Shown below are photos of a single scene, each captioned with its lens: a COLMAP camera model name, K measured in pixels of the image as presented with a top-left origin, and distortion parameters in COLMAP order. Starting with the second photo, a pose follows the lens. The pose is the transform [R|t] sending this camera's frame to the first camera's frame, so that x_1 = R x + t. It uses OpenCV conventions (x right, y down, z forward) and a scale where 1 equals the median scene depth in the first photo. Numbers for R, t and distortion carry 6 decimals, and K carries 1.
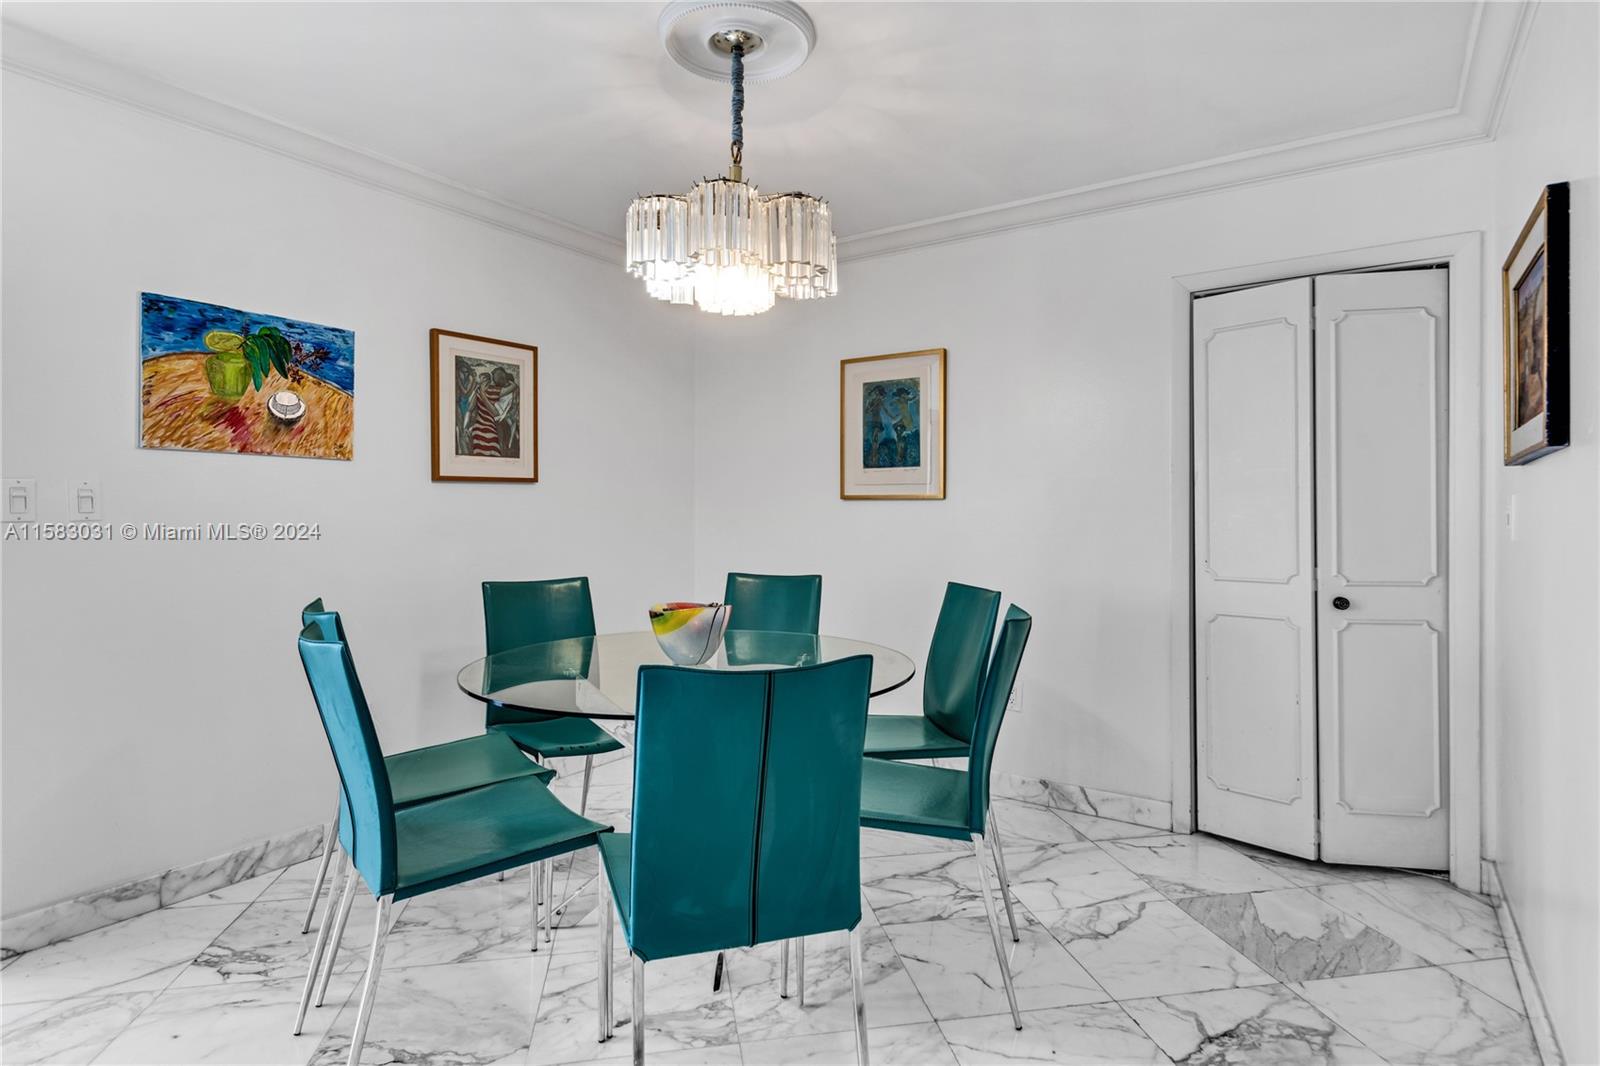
lens RADIAL K [[828.0, 0, 808.0], [0, 828.0, 513.7], [0, 0, 1]] dist [-0.000684, 0.000241]
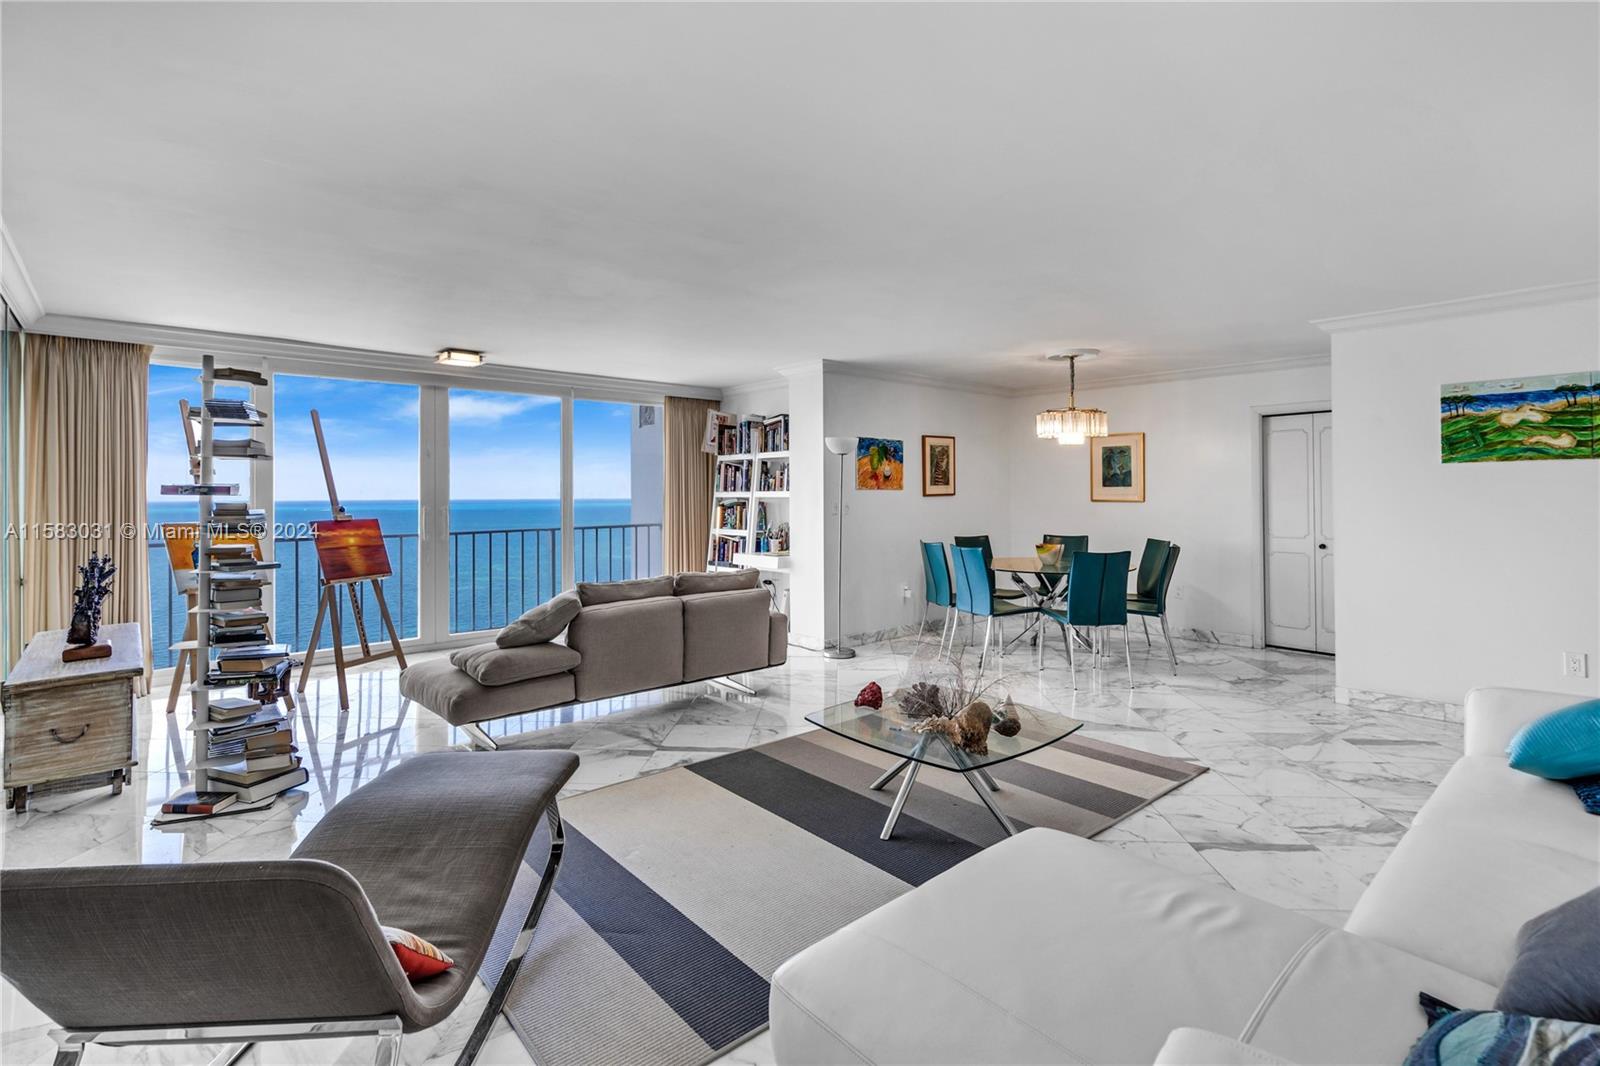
lens RADIAL K [[759.8, 0, 807.4], [0, 759.8, 486.2], [0, 0, 1]] dist [-0.002535, 0.000644]
pose [[0.971914, -0.007239, -0.235225, -0.284684], [0.005240, 0.999945, -0.009124, -0.056697], [0.235278, 0.007635, 0.971898, -1.452882]]
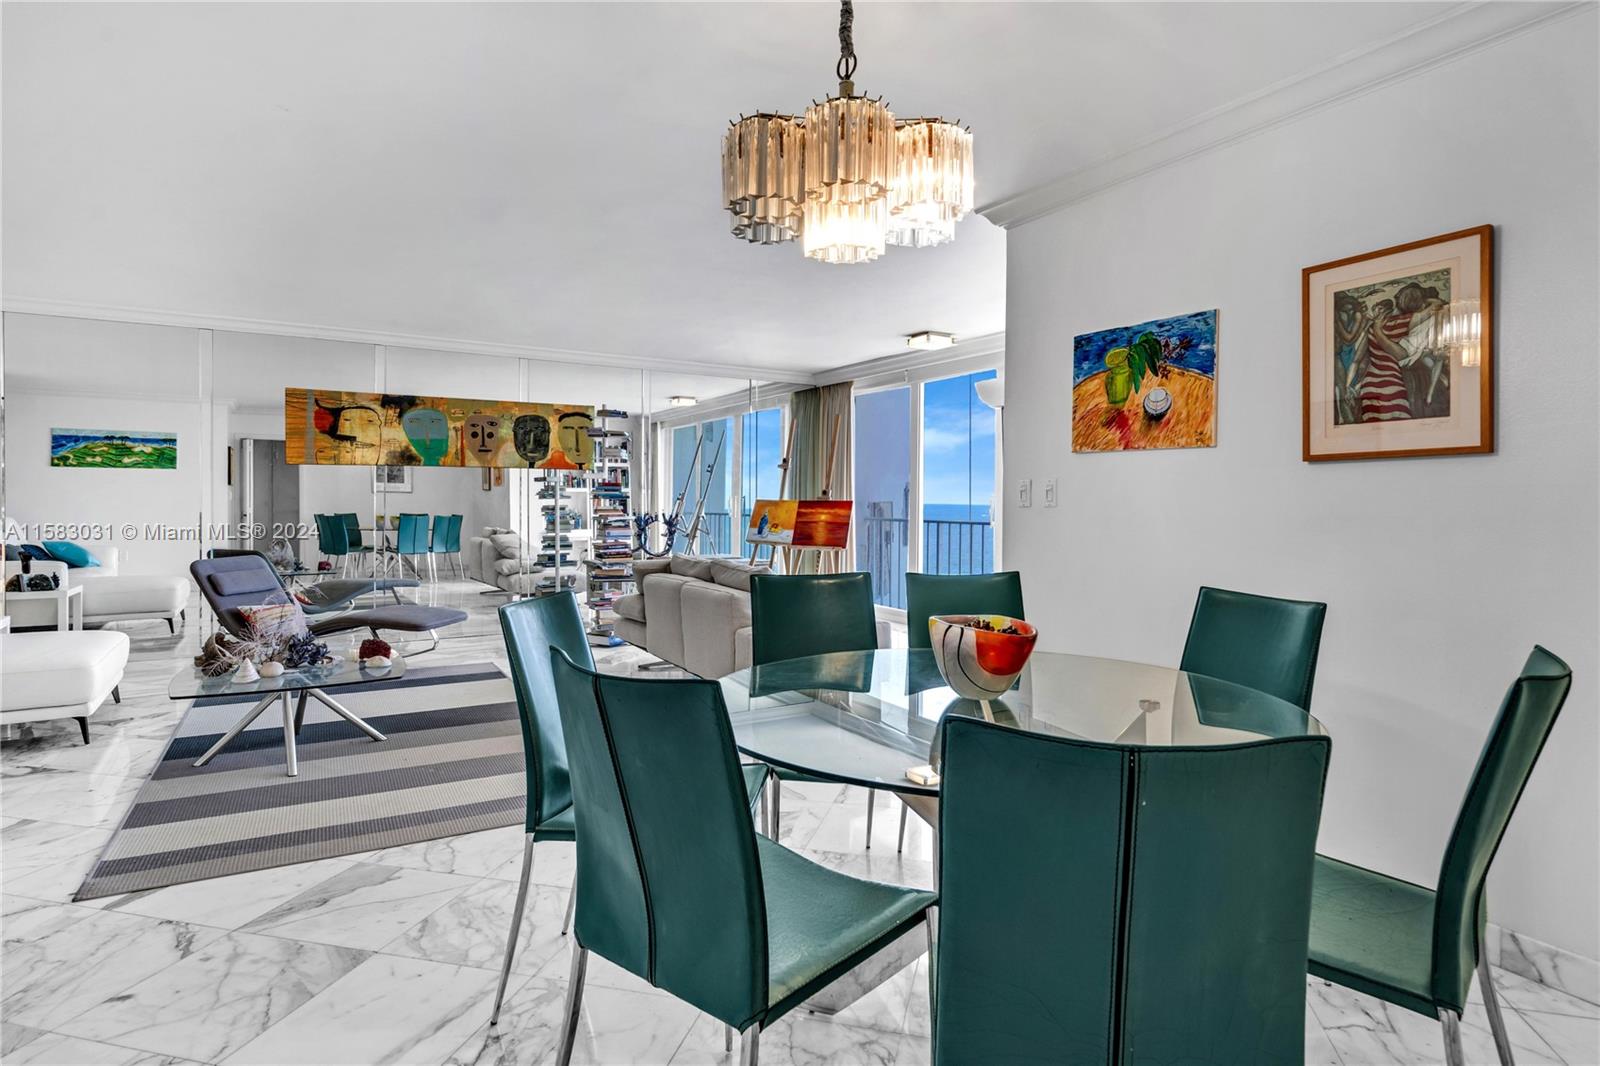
lens RADIAL K [[869.0, 0, 803.6], [0, 869.0, 513.3], [0, 0, 1]] dist [0.003699, 0.001965]
pose [[-0.425751, 0.010154, -0.904783, 0.561817], [-0.007263, 0.999866, 0.014639, 0.000694], [0.904811, 0.012803, -0.425620, 1.027554]]
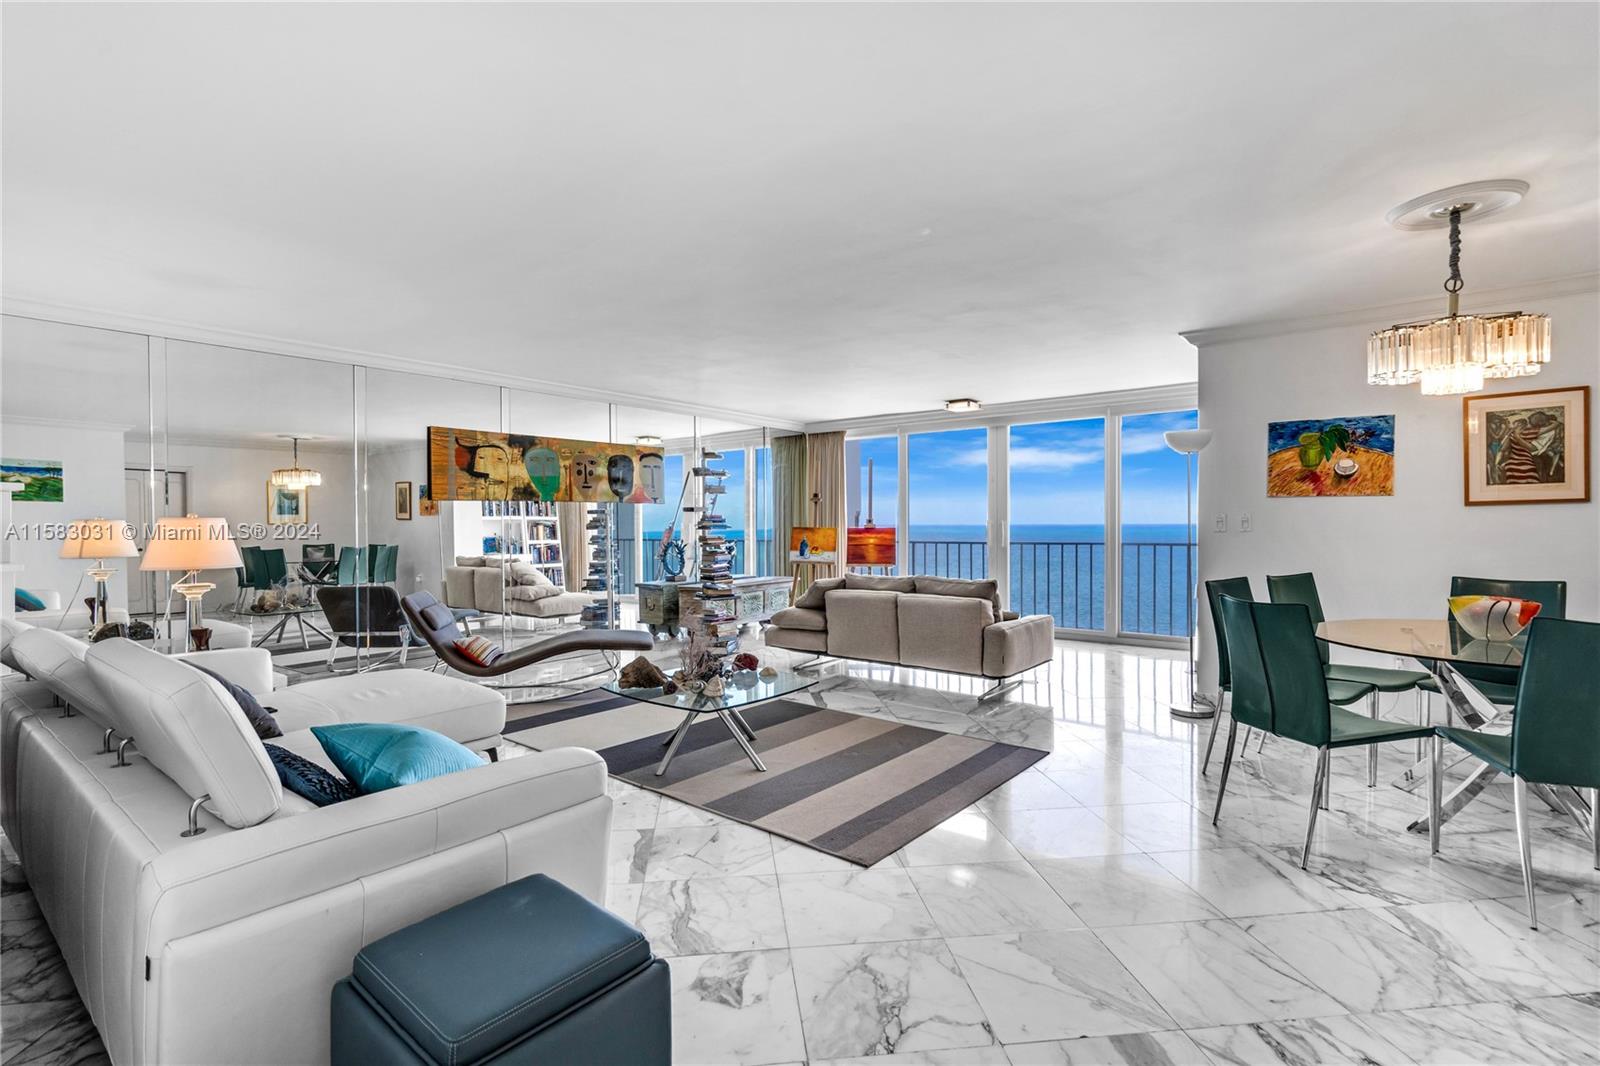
lens RADIAL K [[753.4, 0, 800.0], [0, 753.4, 533.0], [0, 0, 1]] dist [-0.000105, 0.000191]
pose [[-0.077323, 0.013304, -0.996917, 1.025306], [0.006125, 0.999898, 0.012869, -0.017293], [0.996987, -0.005111, -0.077396, -0.036255]]
